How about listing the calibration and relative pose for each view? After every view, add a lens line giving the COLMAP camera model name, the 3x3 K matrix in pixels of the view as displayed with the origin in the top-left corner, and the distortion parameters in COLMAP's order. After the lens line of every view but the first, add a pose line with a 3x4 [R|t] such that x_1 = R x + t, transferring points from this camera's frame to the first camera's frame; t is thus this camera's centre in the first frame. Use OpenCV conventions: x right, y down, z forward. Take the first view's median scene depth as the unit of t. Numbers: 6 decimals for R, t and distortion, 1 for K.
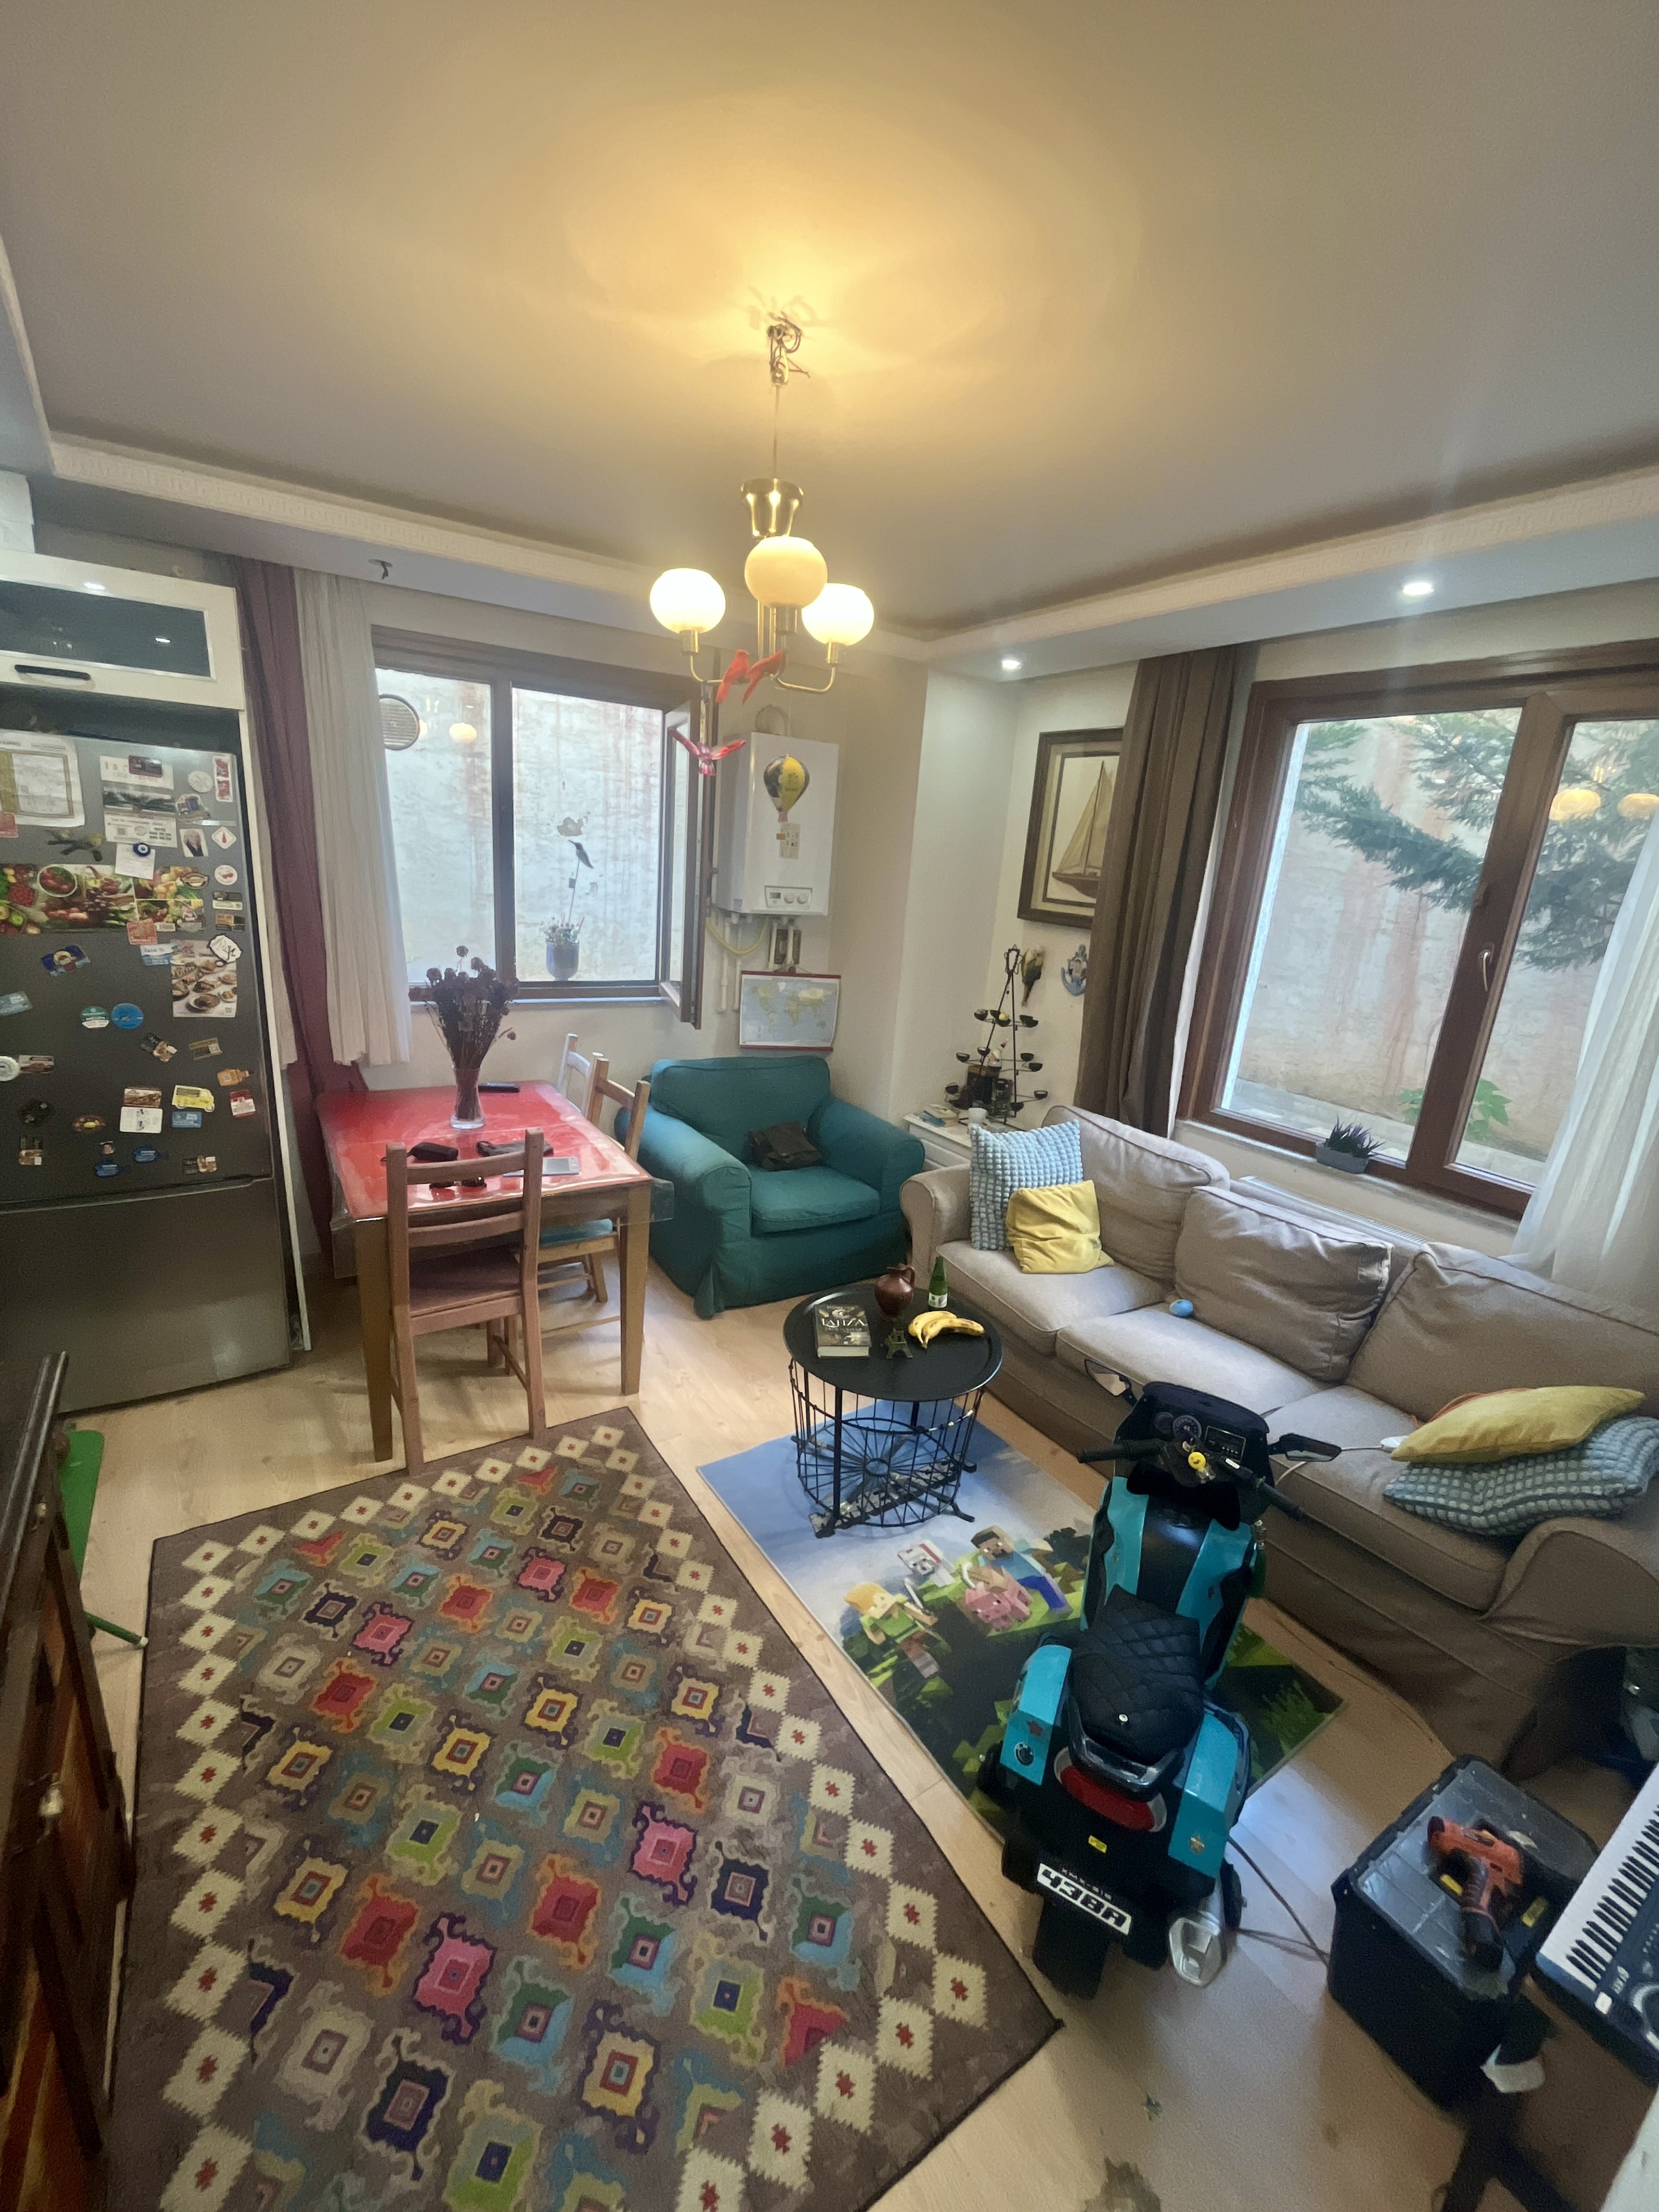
lens RADIAL K [[896.1, 0, 825.8], [0, 896.1, 1101.2], [0, 0, 1]] dist [-0.002065, 0.001089]
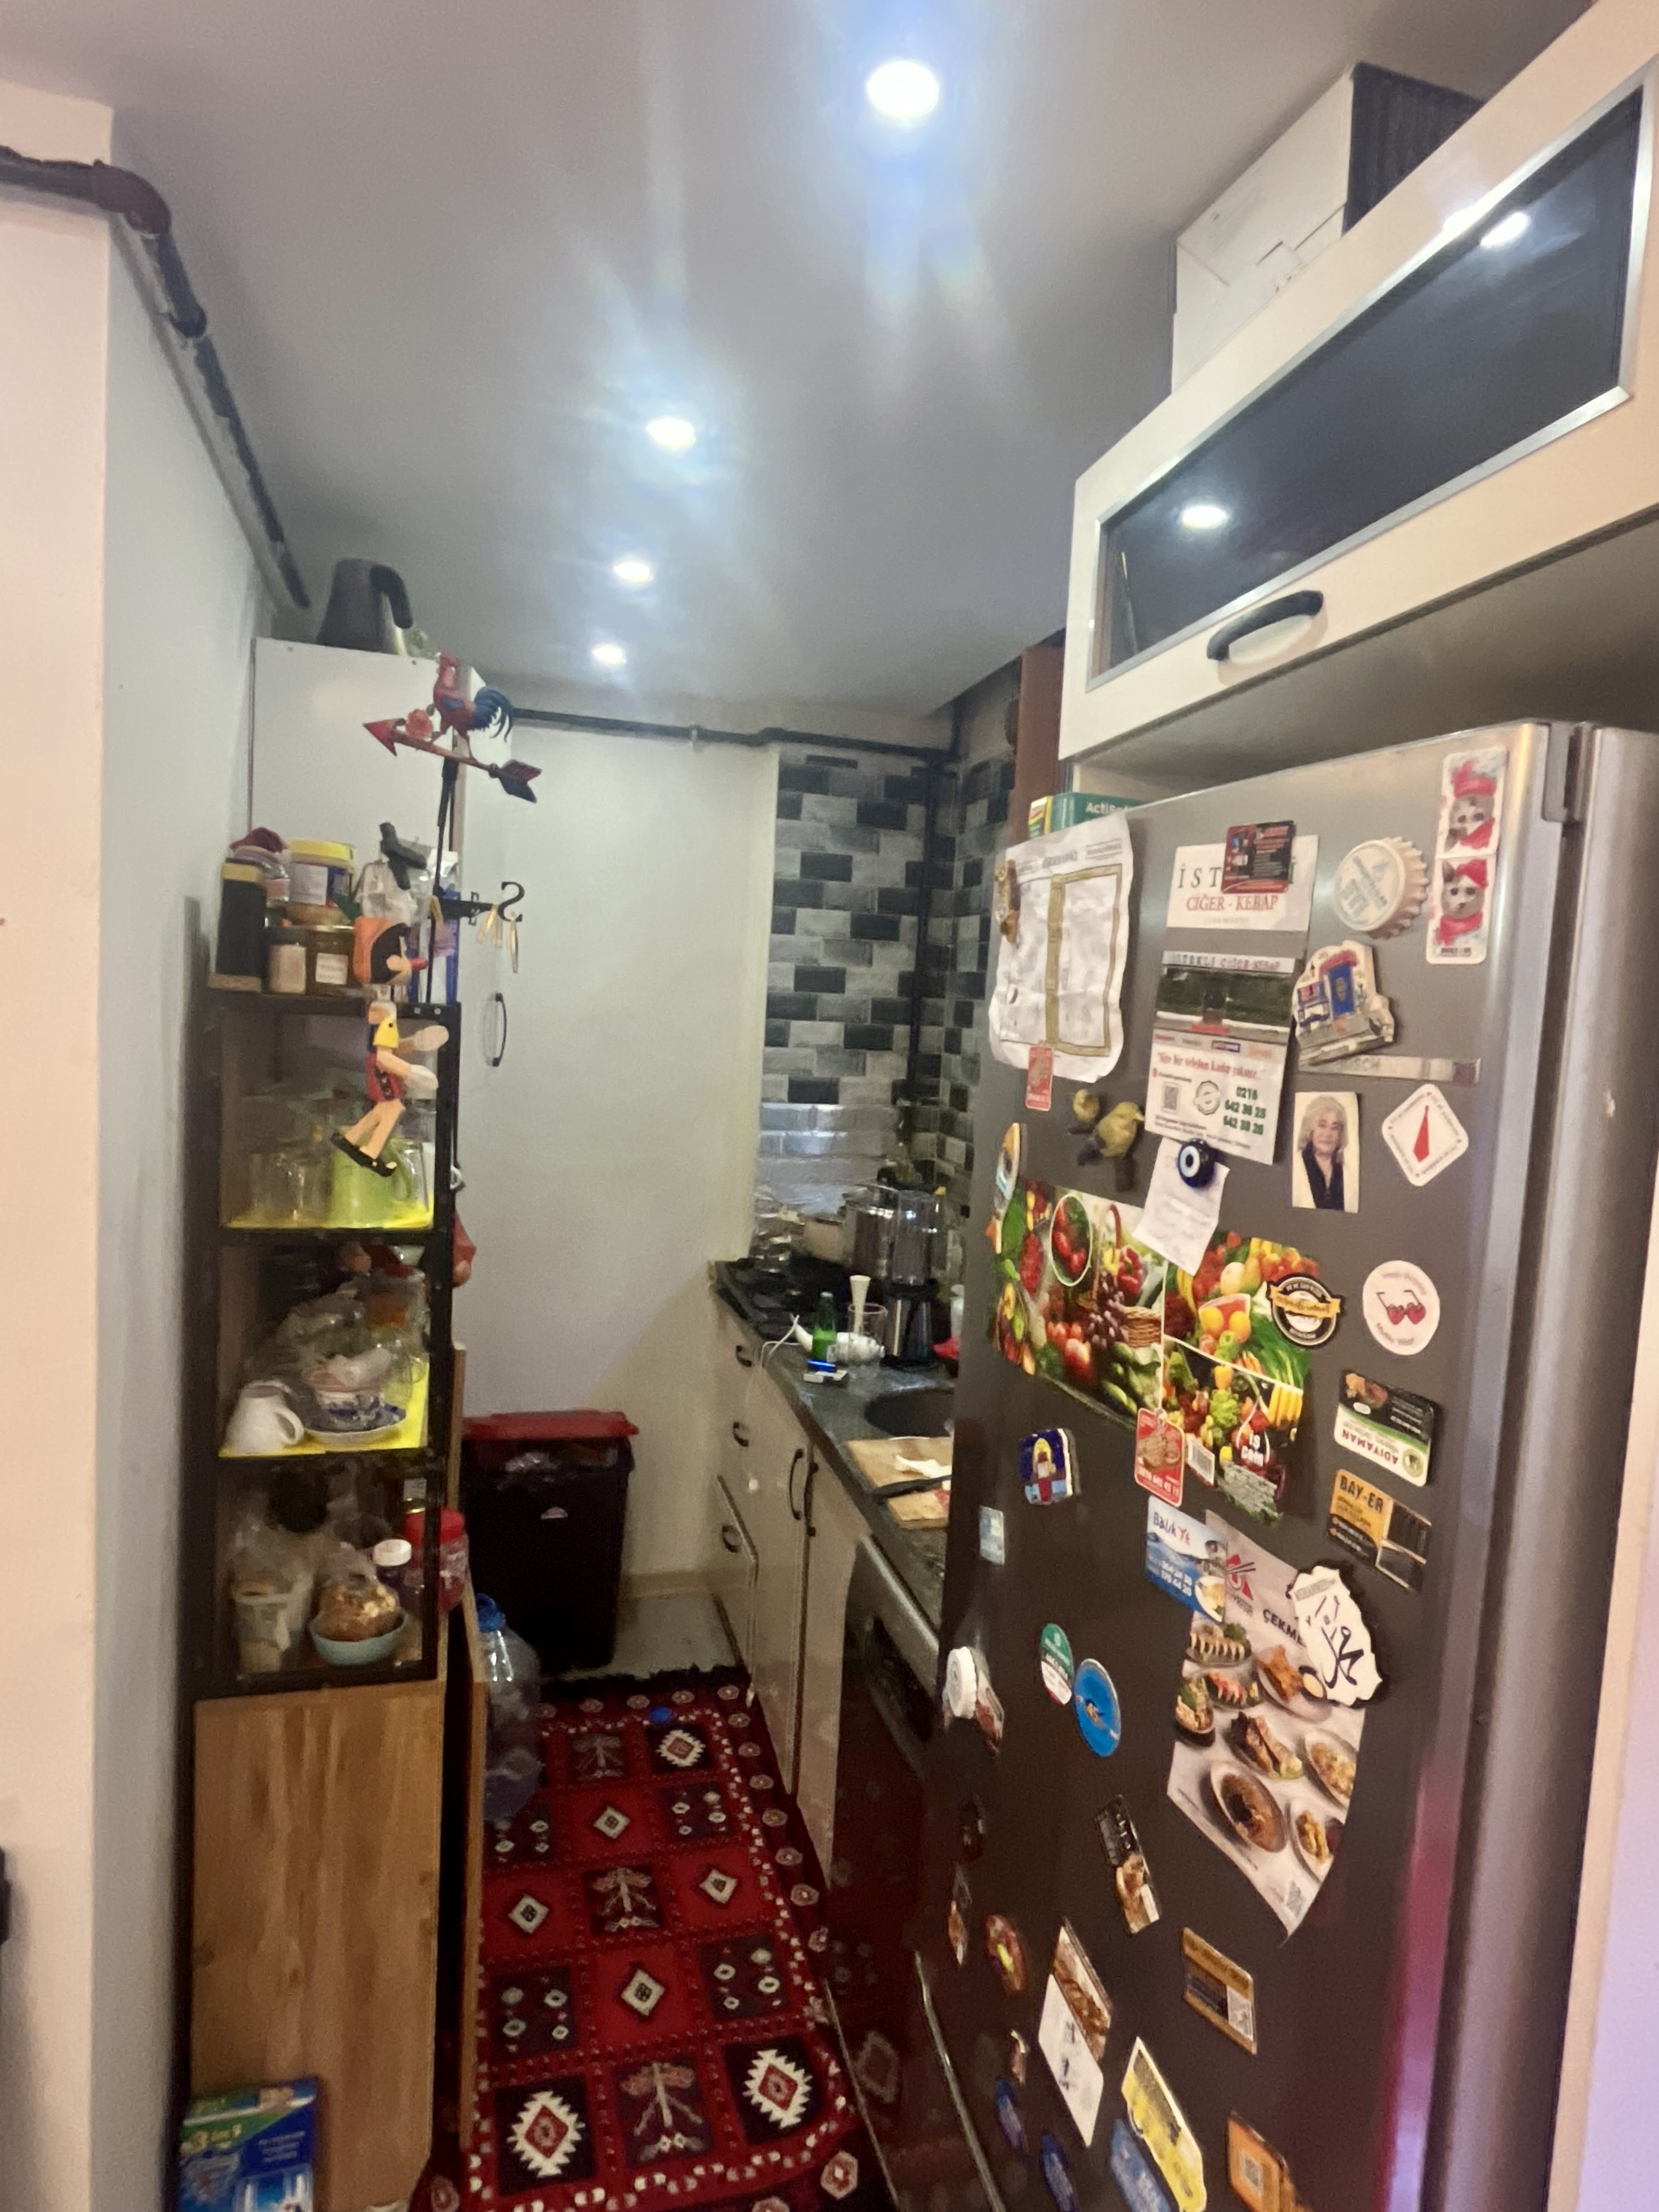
lens RADIAL K [[1259.8, 0, 829.5], [0, 1259.8, 1106.0], [0, 0, 1]] dist [0.001264, 0.000329]
pose [[-0.277546, -0.008123, -0.960678, -0.371771], [-0.324434, 0.942012, 0.085766, -0.291865], [0.904274, 0.335481, -0.264087, 0.987112]]
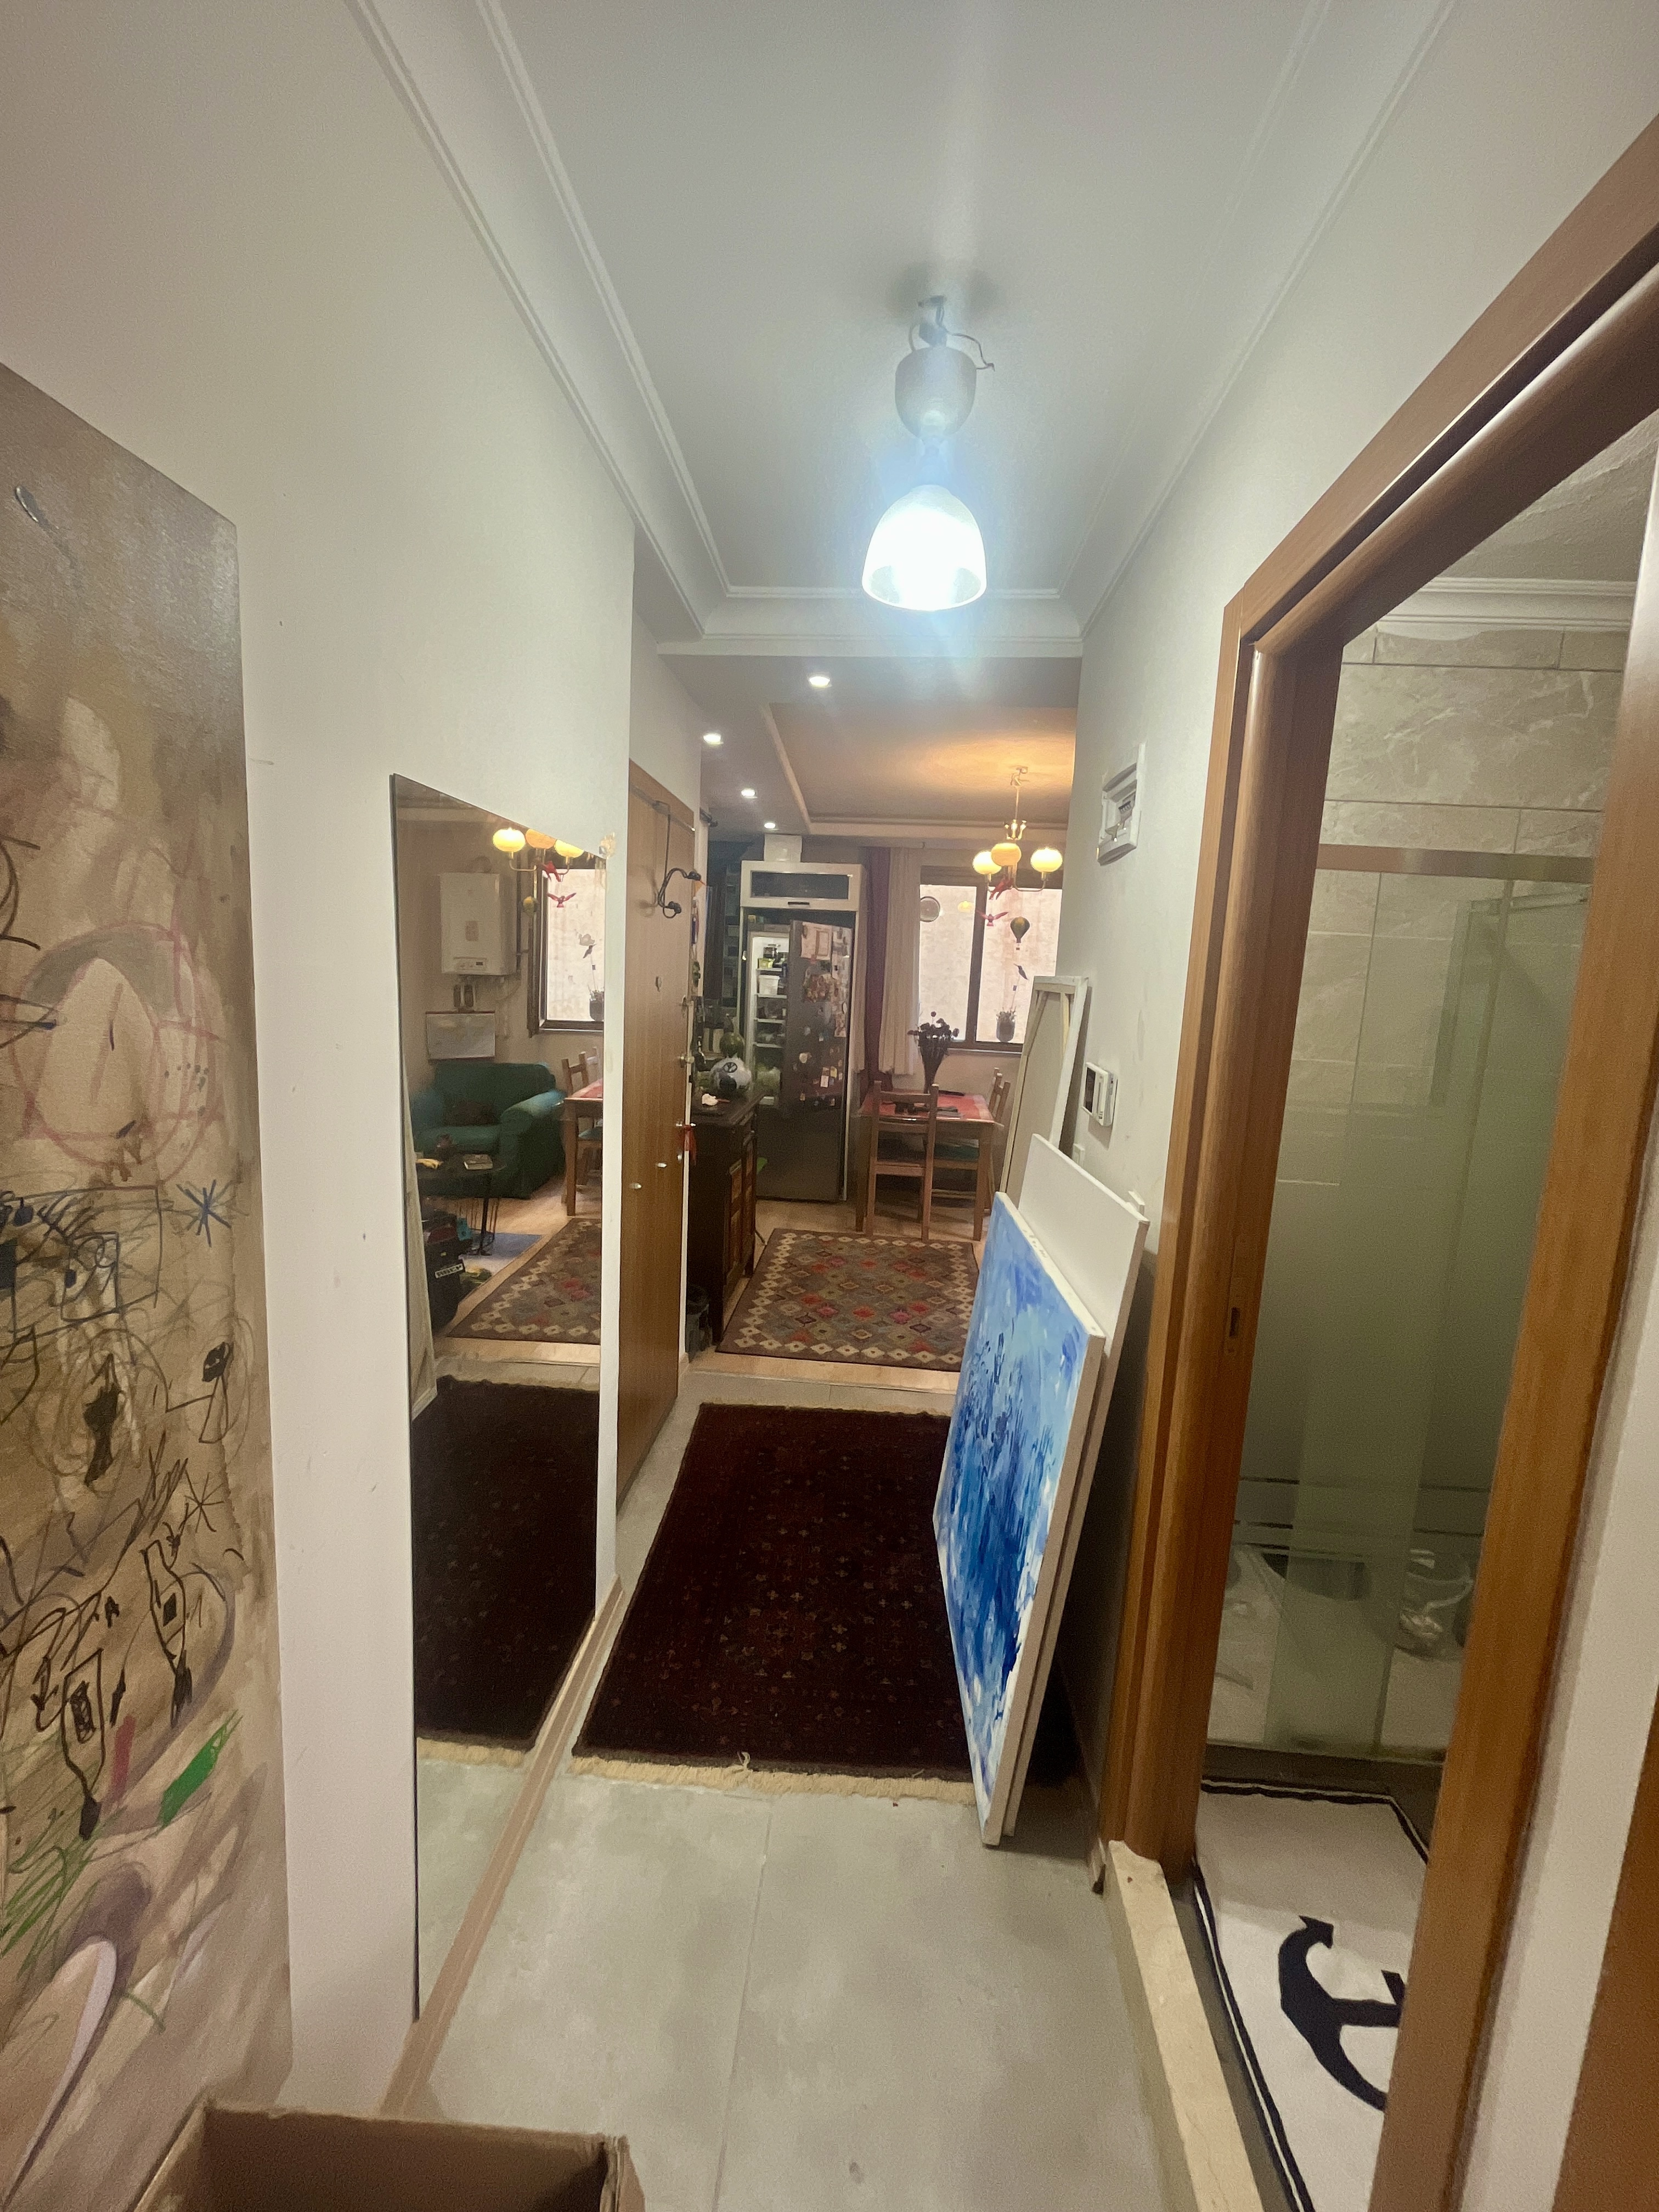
lens RADIAL K [[896.1, 0, 825.8], [0, 896.1, 1101.2], [0, 0, 1]] dist [-0.002065, 0.001089]
pose [[0.788931, 0.057200, -0.611814, 0.831401], [-0.155930, 0.981704, -0.109288, 0.363406], [0.594369, 0.181621, 0.783415, -0.897872]]
